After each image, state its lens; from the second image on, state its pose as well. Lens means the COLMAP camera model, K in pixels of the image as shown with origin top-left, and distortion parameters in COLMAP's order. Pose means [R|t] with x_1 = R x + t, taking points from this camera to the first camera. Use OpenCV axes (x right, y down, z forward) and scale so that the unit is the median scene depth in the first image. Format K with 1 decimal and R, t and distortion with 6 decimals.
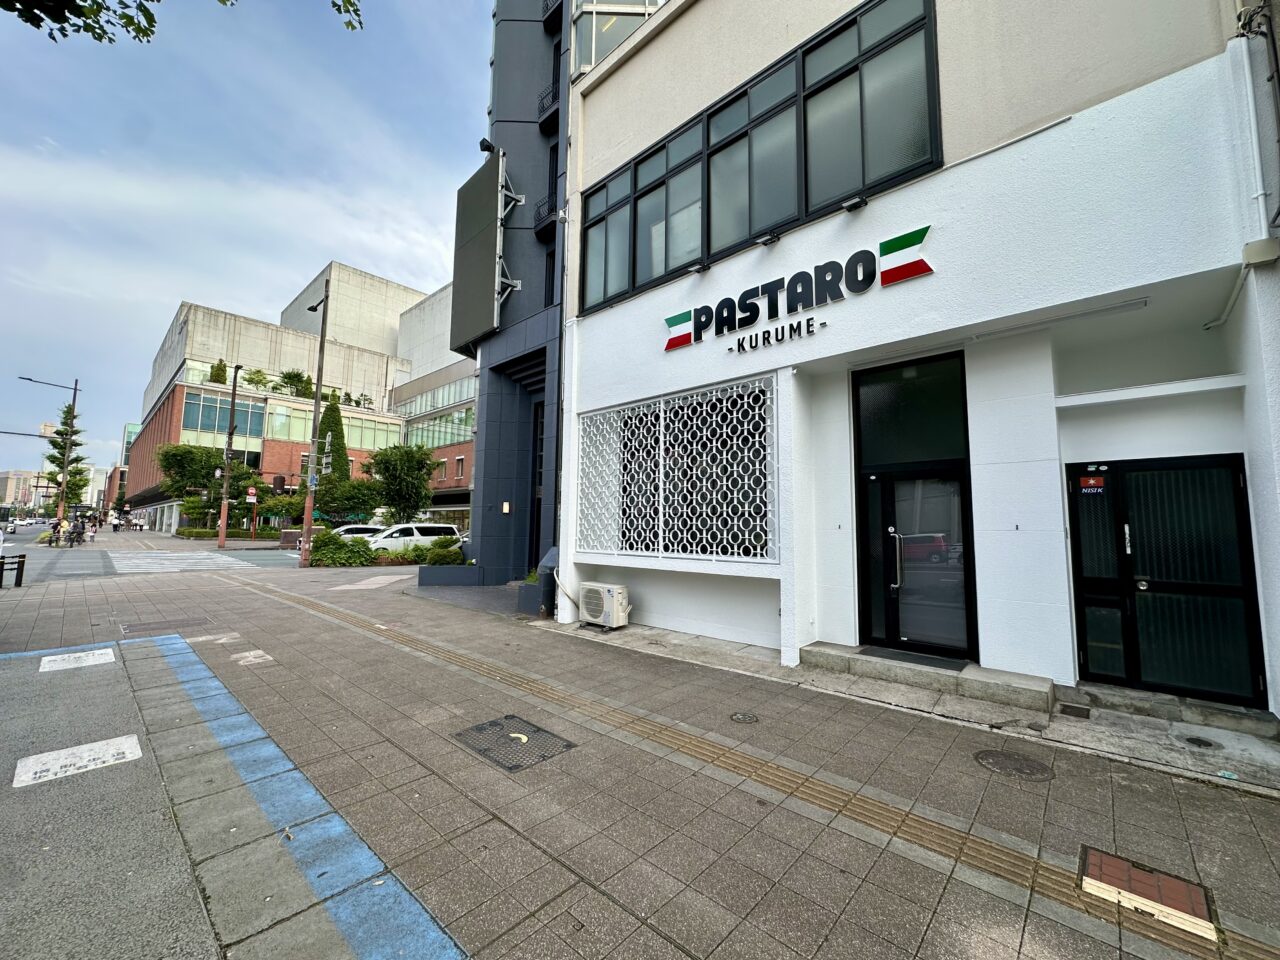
lens RADIAL K [[503.8, 0, 640.0], [0, 503.8, 480.0], [0, 0, 1]] dist [0.002329, 0.000627]
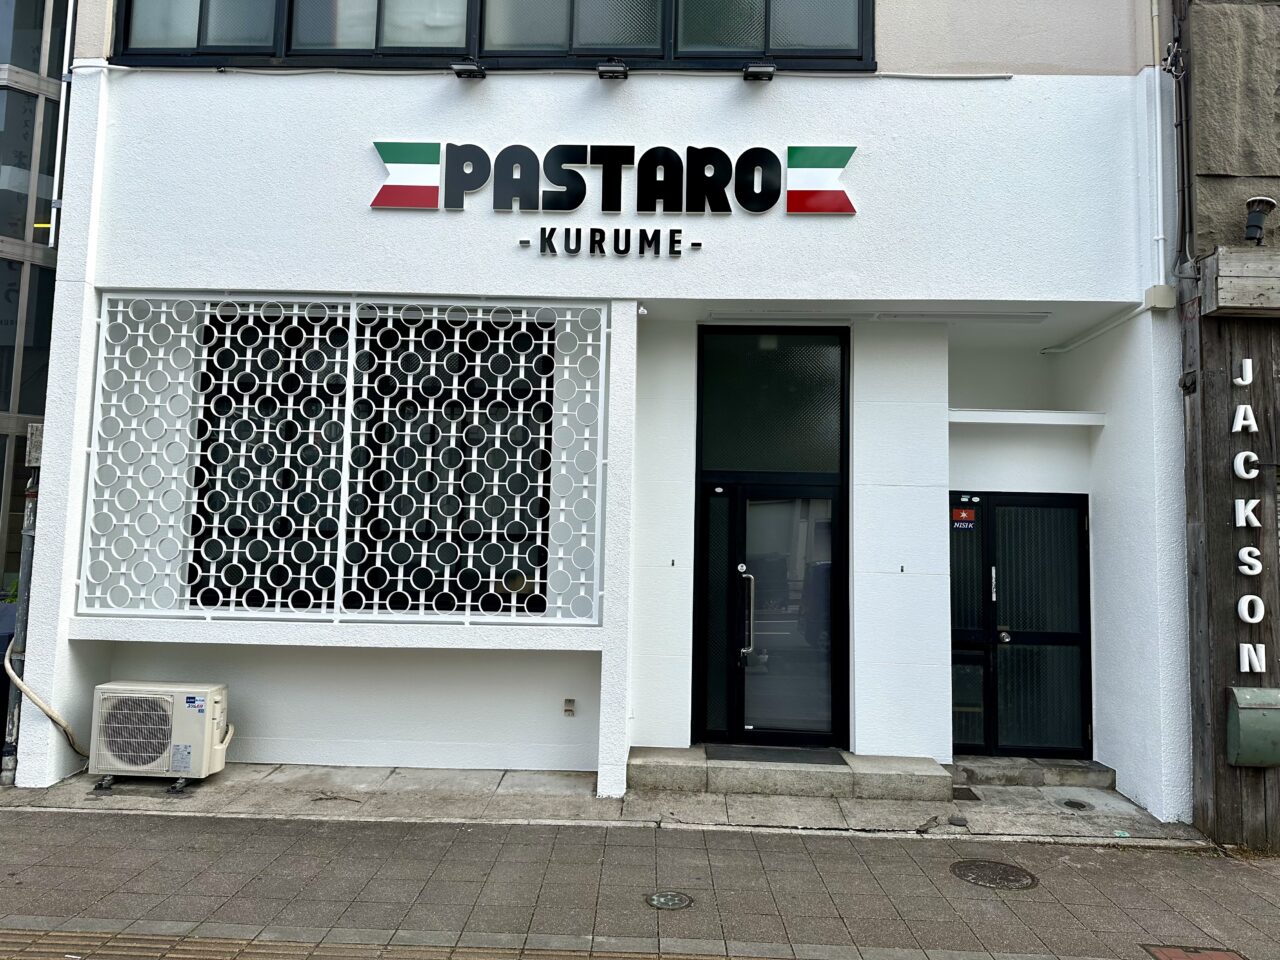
lens RADIAL K [[882.5, 0, 640.0], [0, 882.5, 480.0], [0, 0, 1]] dist [0.050040, -0.056260]
pose [[0.759847, 0.059247, 0.647397, -0.420631], [-0.077501, 0.996992, -0.000278, -0.011376], [-0.645466, -0.049962, 0.762153, 0.205111]]
